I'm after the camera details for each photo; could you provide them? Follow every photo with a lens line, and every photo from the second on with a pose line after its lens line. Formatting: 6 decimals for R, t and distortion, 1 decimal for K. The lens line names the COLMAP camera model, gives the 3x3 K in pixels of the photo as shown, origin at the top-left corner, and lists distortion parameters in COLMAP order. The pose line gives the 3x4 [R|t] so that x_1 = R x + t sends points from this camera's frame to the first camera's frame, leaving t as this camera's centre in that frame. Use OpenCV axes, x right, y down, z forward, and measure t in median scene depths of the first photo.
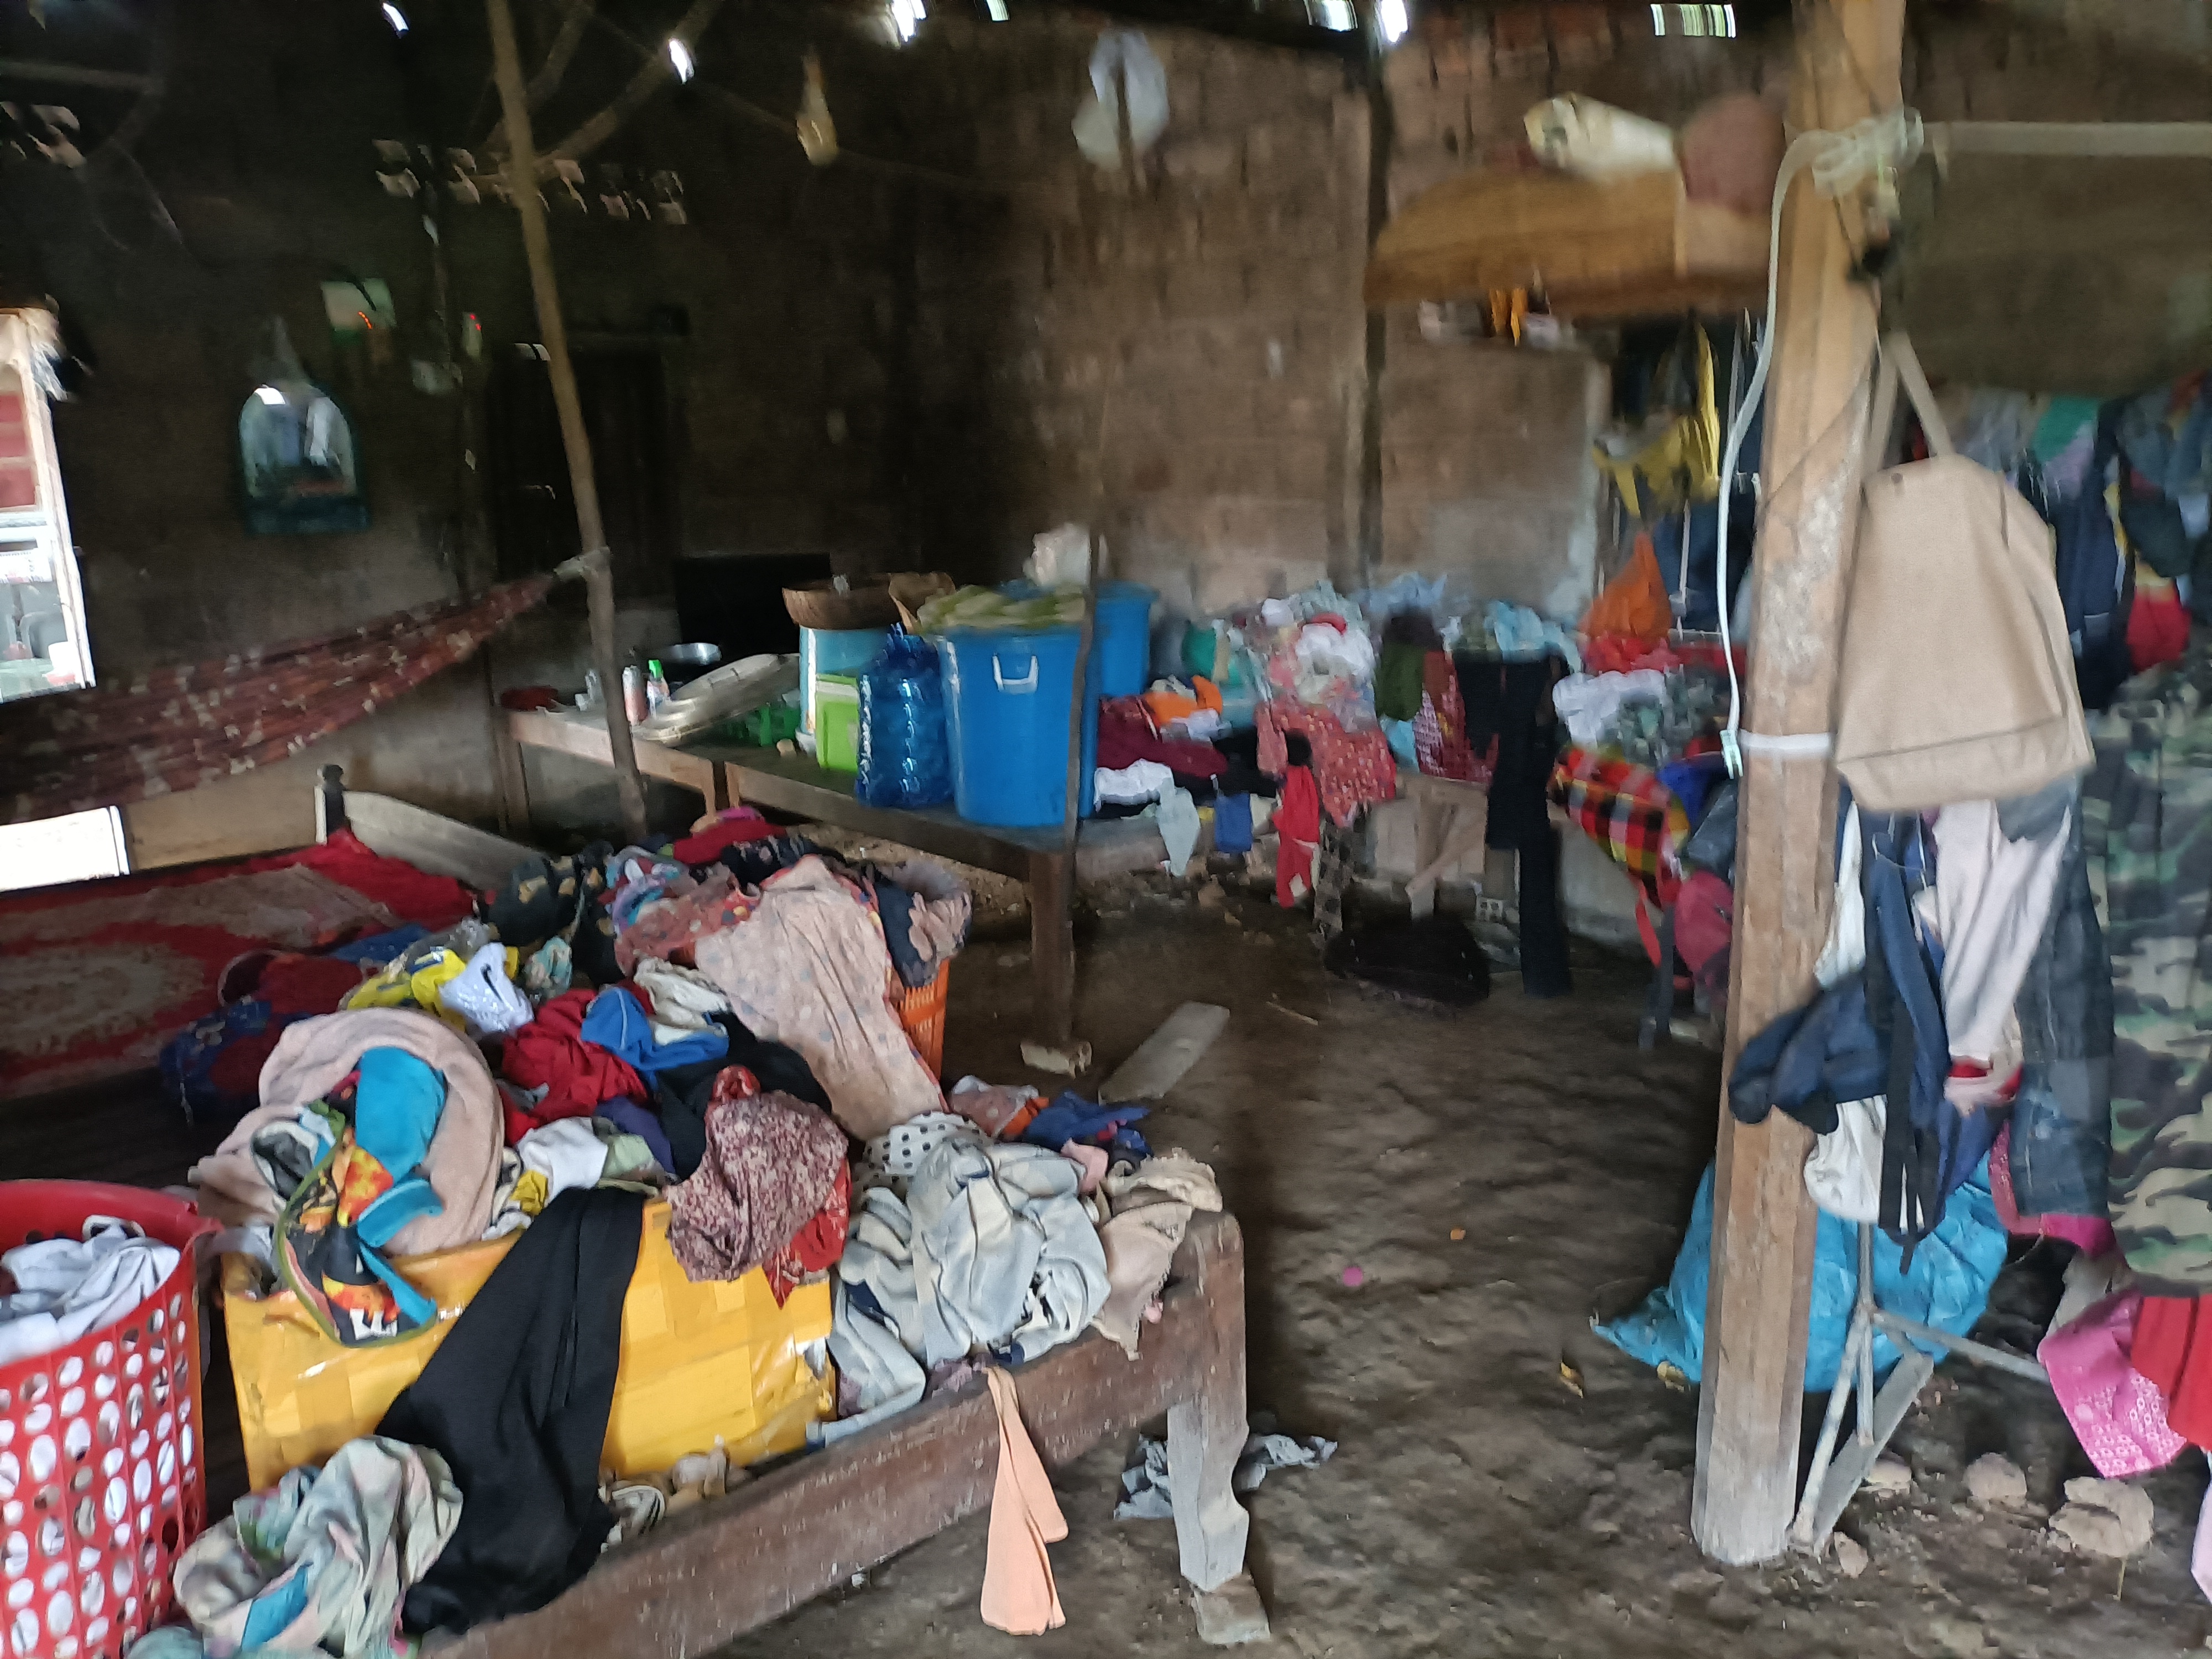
lens RADIAL K [[1558.3, 0, 1102.7], [0, 1558.3, 791.6], [0, 0, 1]] dist [0.065283, -0.000830]
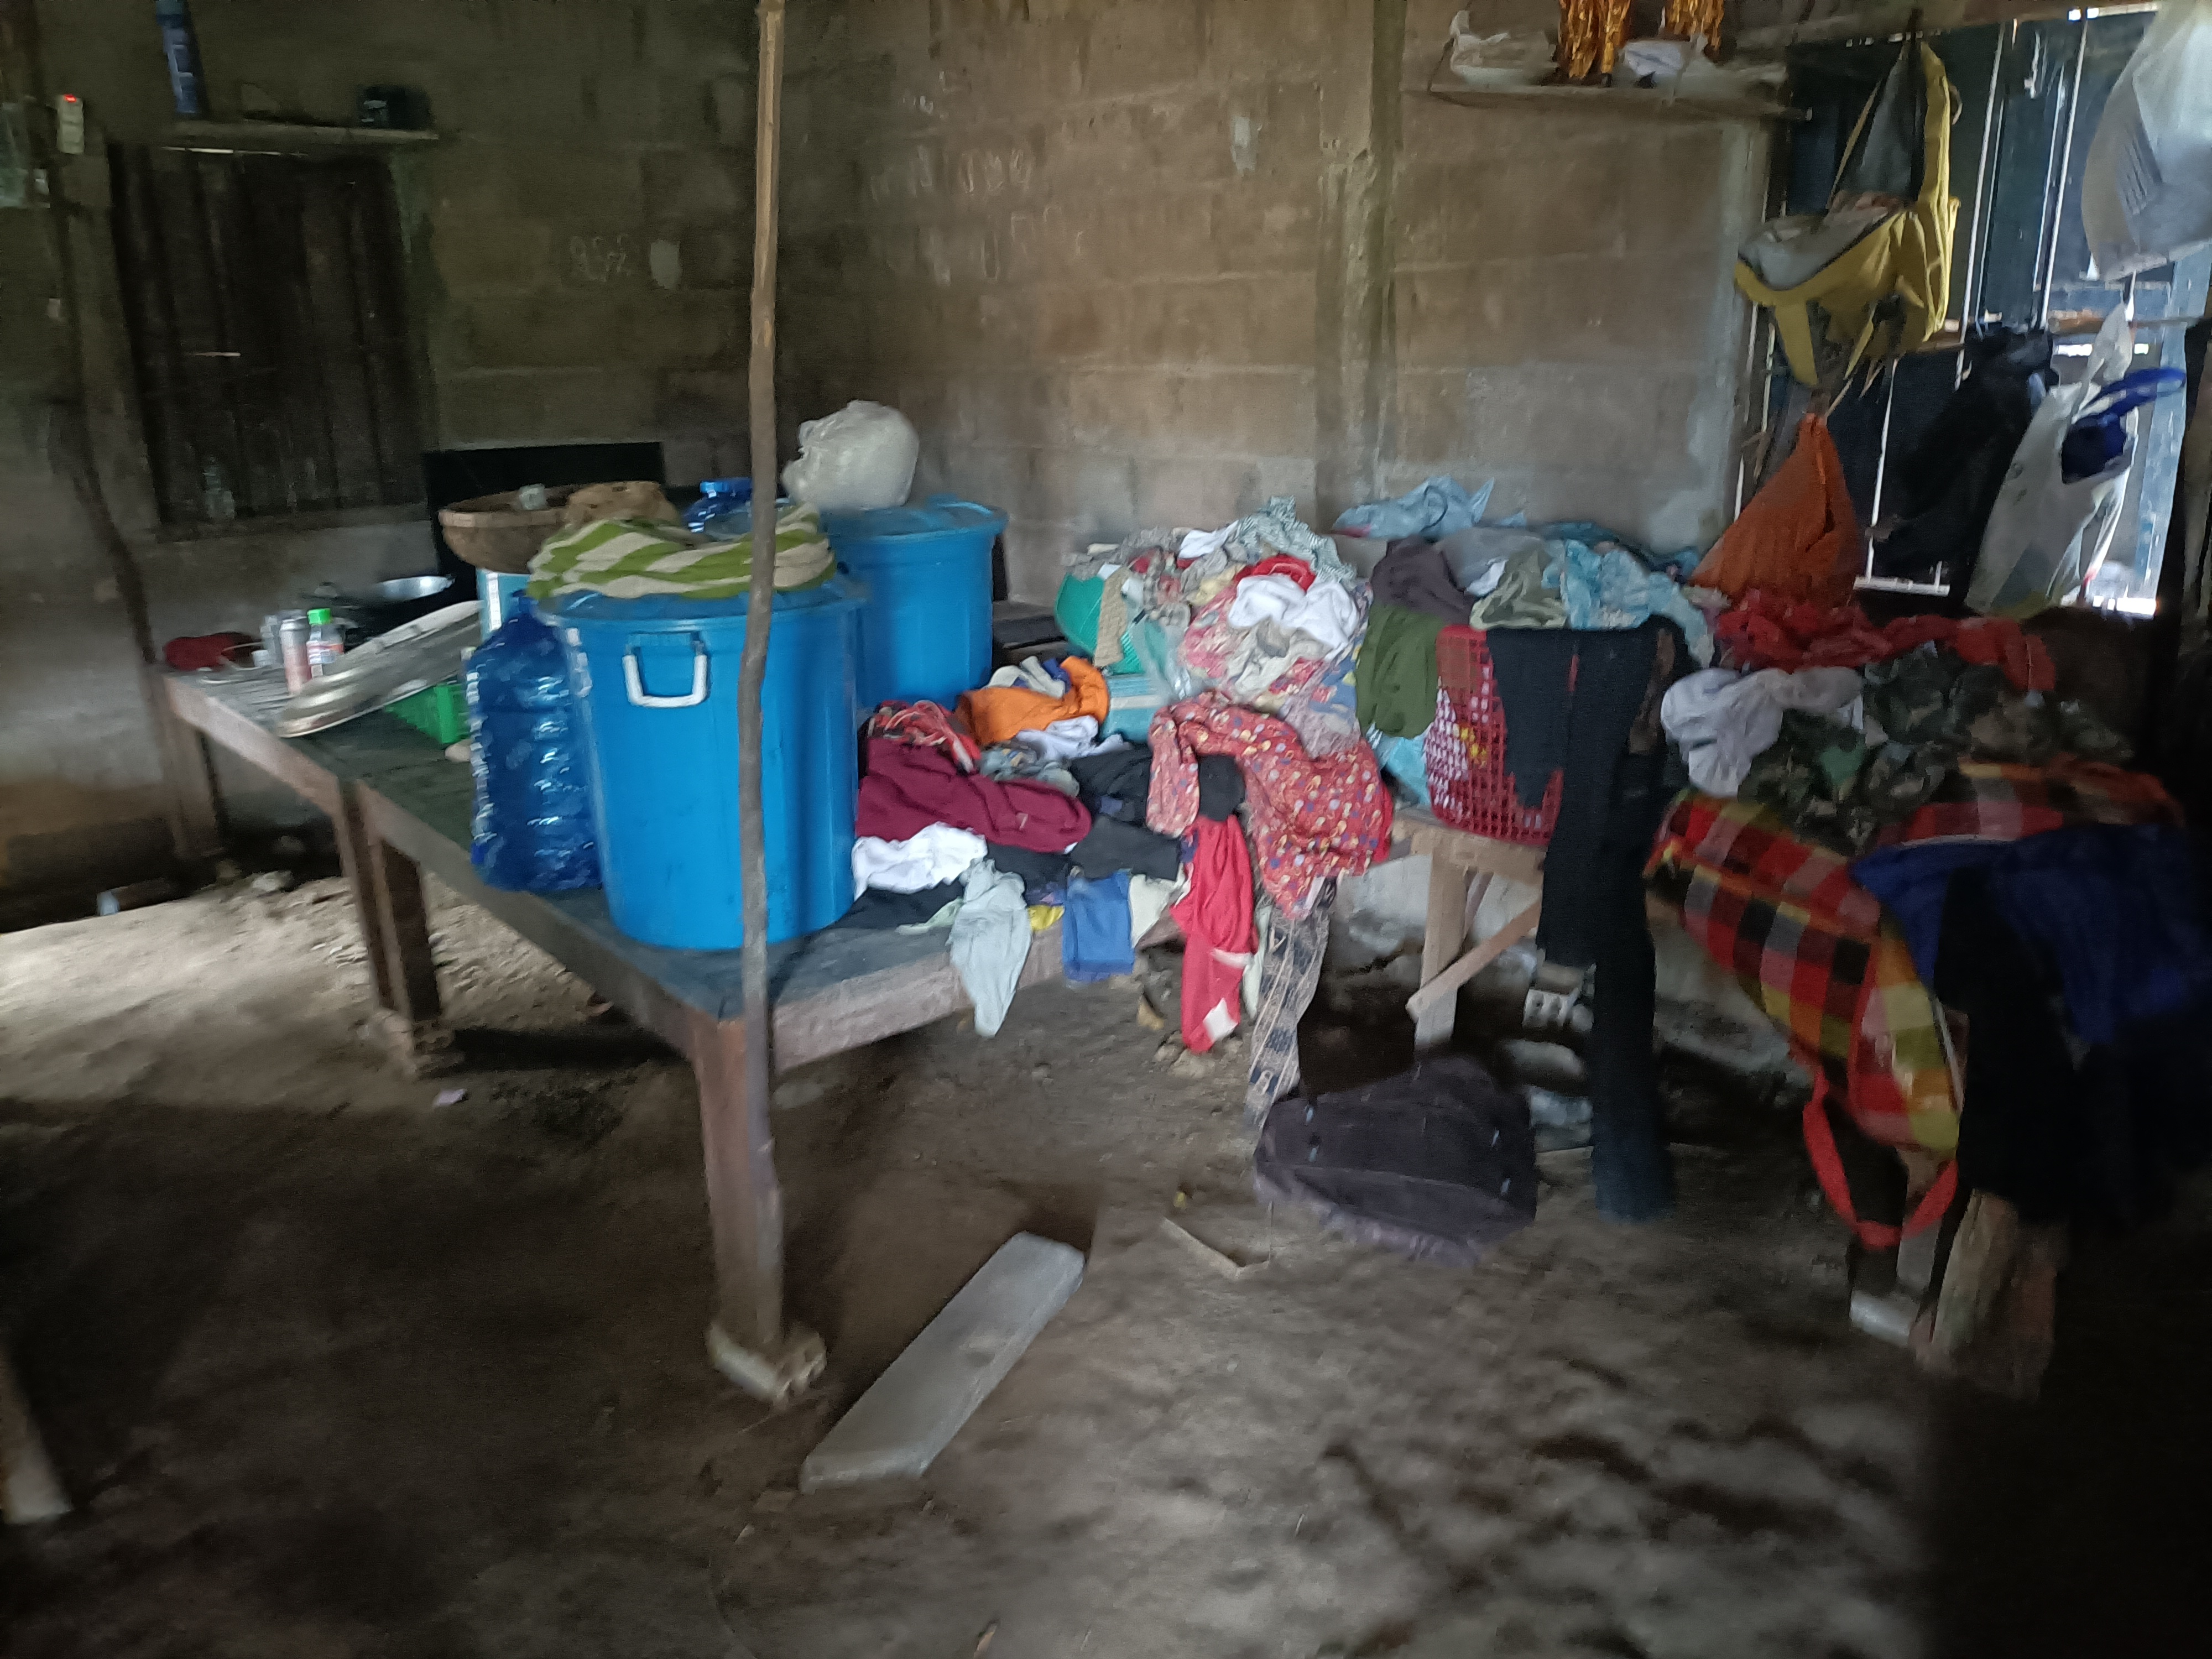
lens RADIAL K [[1616.6, 0, 1115.6], [0, 1616.6, 827.4], [0, 0, 1]] dist [0.063653, -0.092979]
pose [[0.999663, 0.004214, -0.025620, 0.097741], [-0.001966, 0.996195, 0.087127, -0.064020], [0.025889, -0.087047, 0.995868, 0.376328]]
